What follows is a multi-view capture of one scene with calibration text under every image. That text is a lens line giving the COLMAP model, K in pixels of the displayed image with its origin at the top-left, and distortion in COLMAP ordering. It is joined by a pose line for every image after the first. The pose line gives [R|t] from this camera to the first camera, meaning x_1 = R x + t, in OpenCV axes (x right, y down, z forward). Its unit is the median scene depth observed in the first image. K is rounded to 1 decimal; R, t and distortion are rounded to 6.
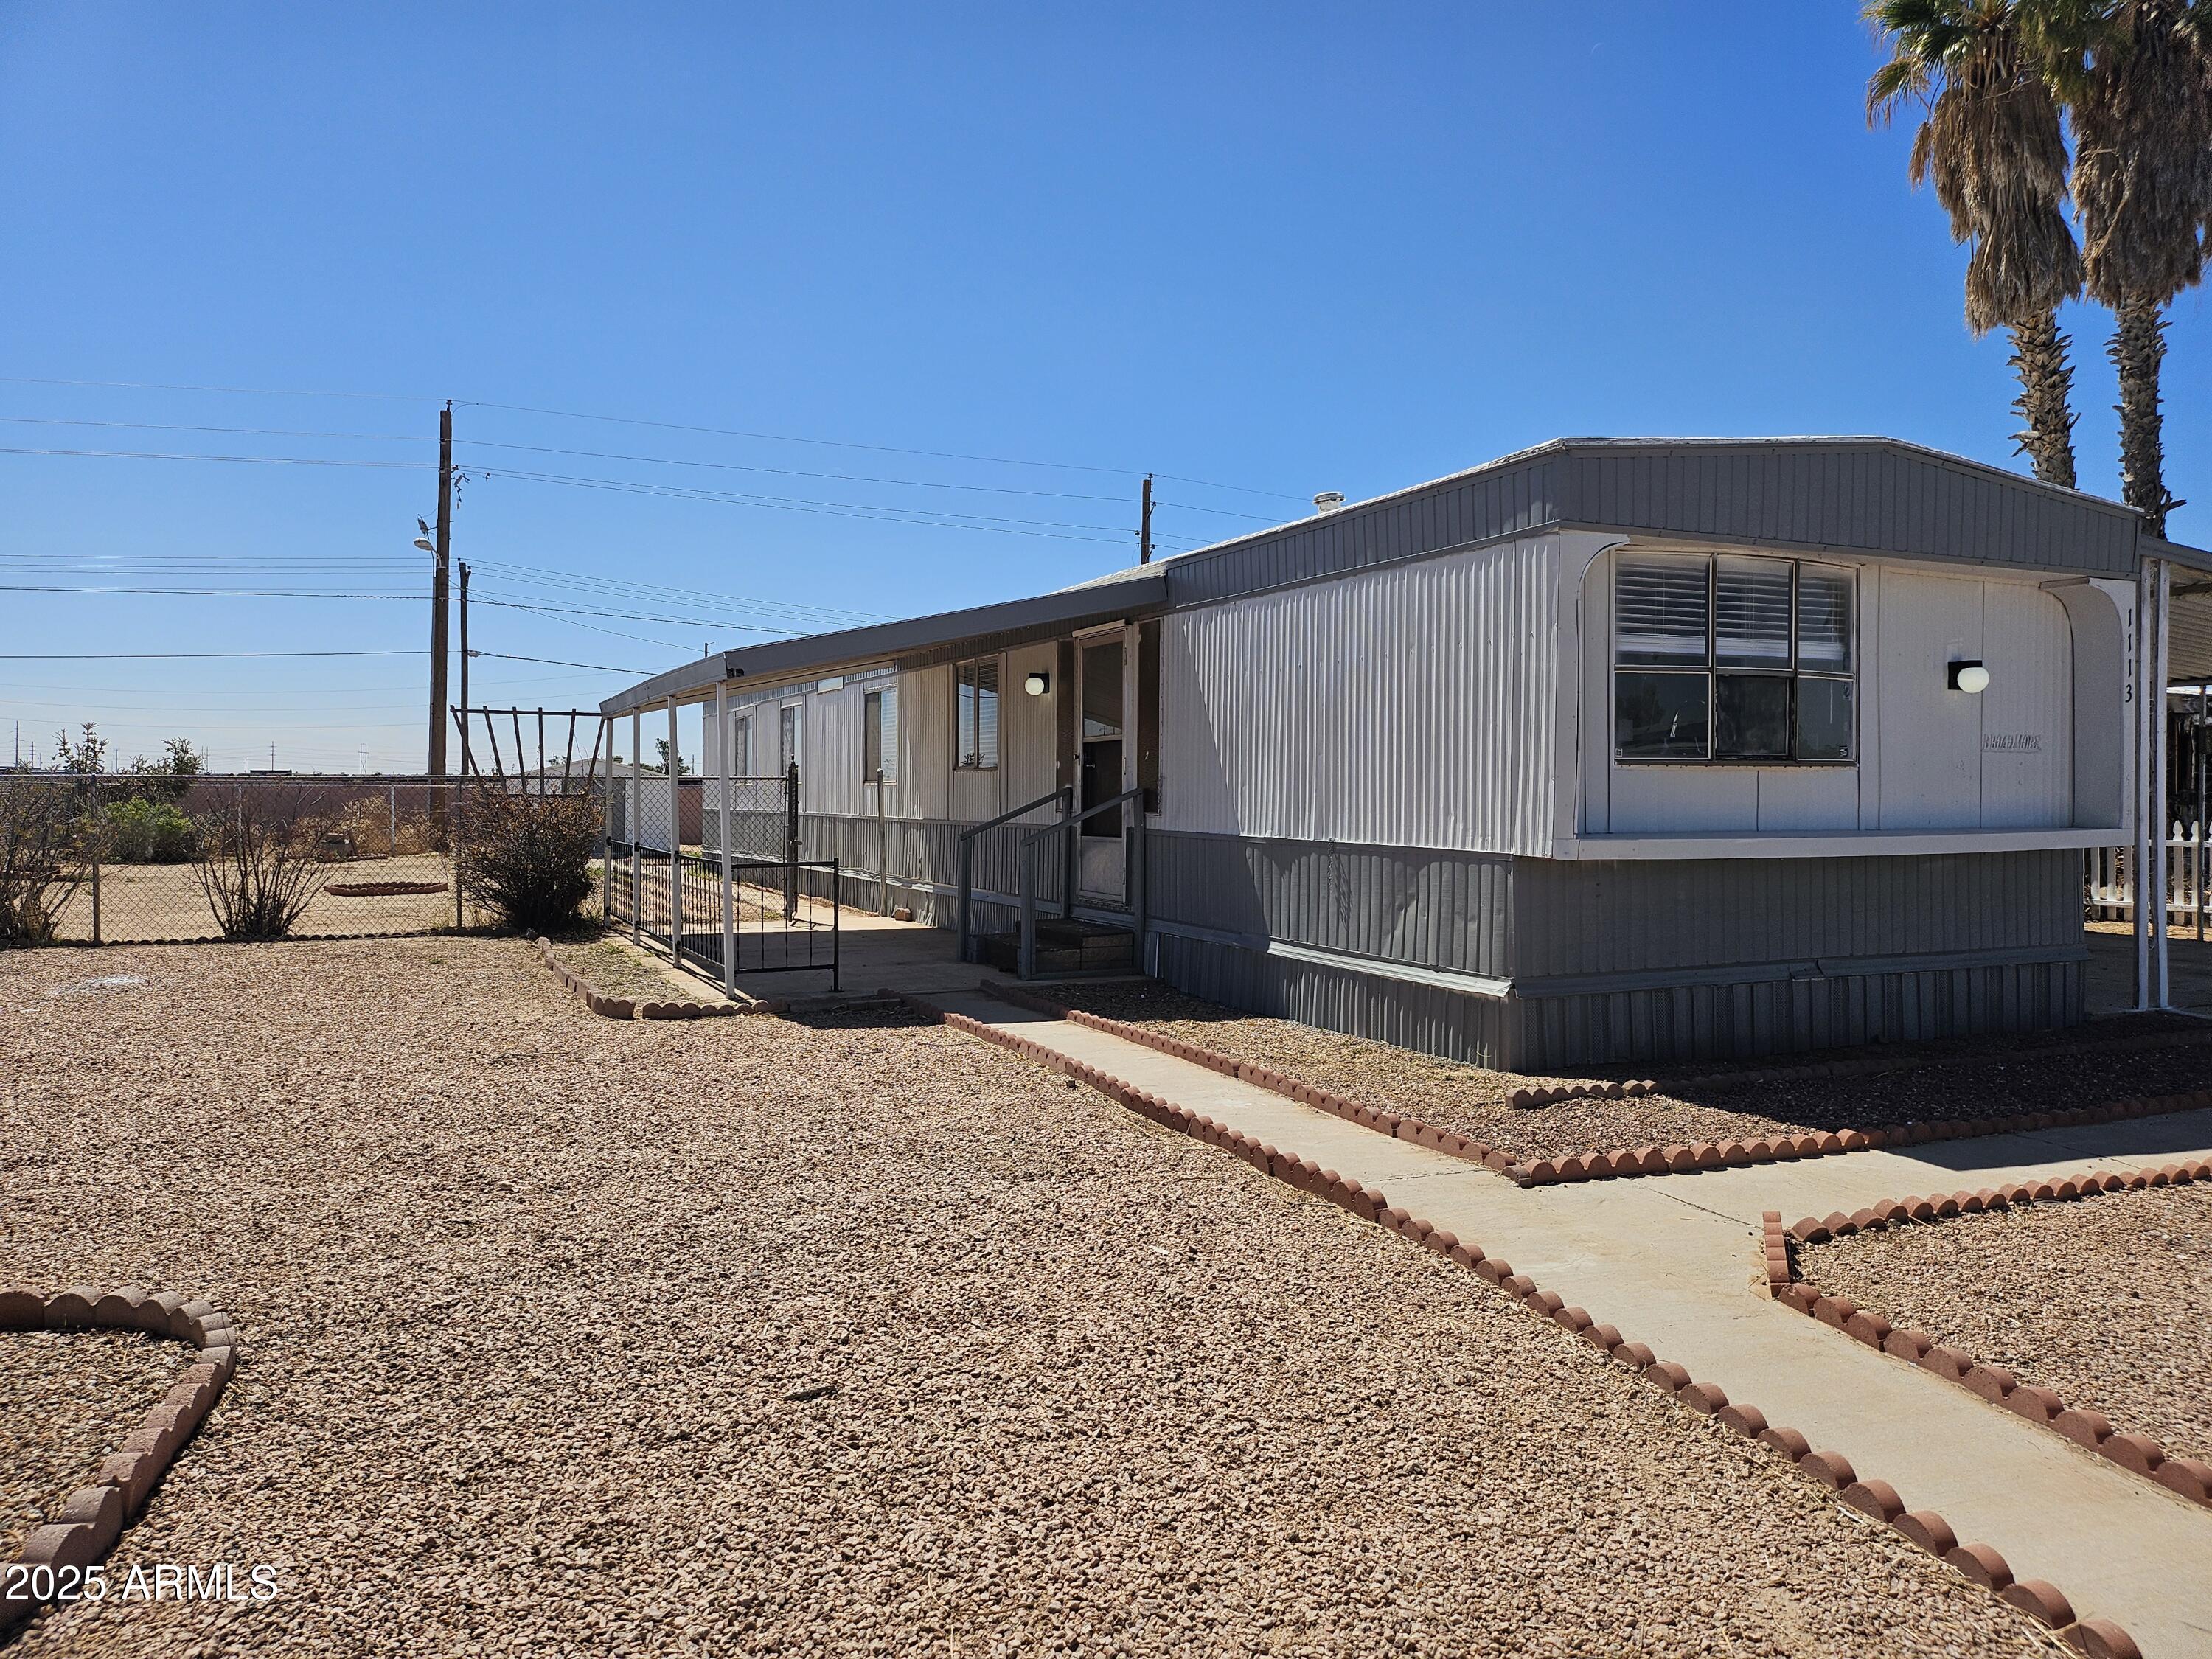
lens RADIAL K [[1588.0, 0, 1106.2], [0, 1588.0, 828.3], [0, 0, 1]] dist [0.024787, -0.042798]
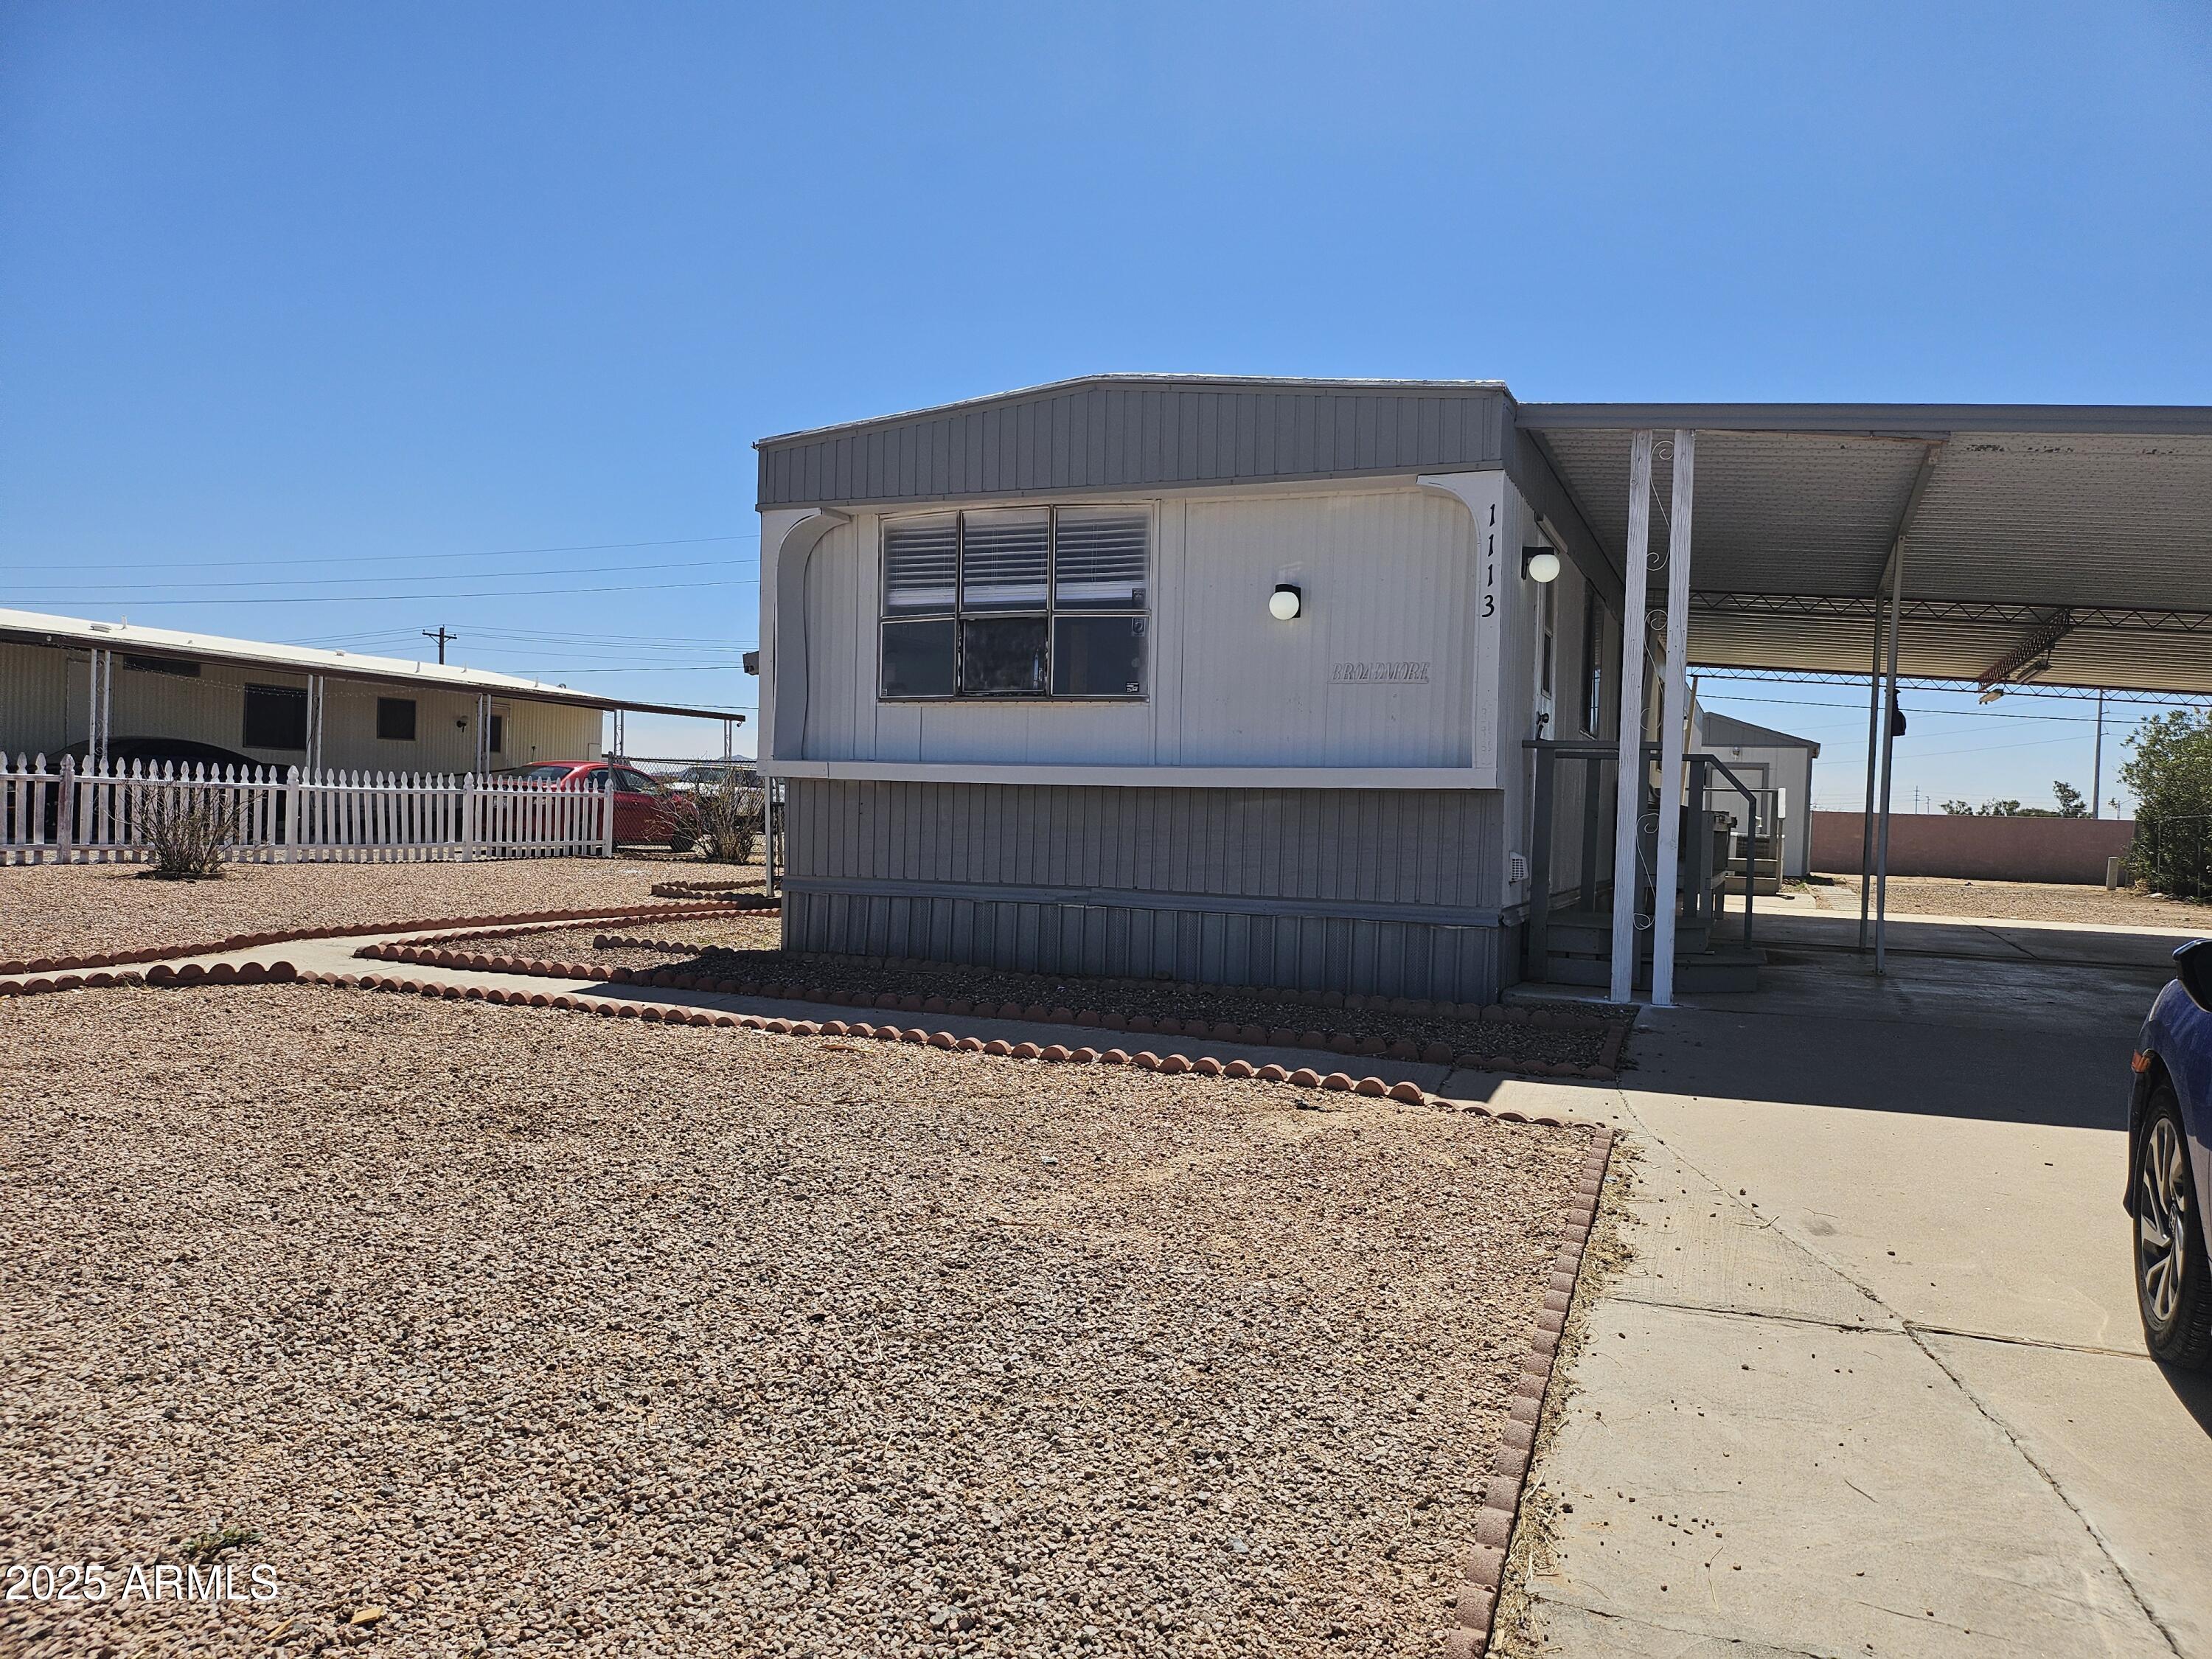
lens RADIAL K [[1588.0, 0, 1105.4], [0, 1588.0, 833.4], [0, 0, 1]] dist [0.024787, -0.042798]
pose [[0.720980, 0.032293, -0.692203, 1.217181], [-0.023317, 0.999478, 0.022341, 0.024667], [0.692564, 0.000033, 0.721357, 0.268738]]
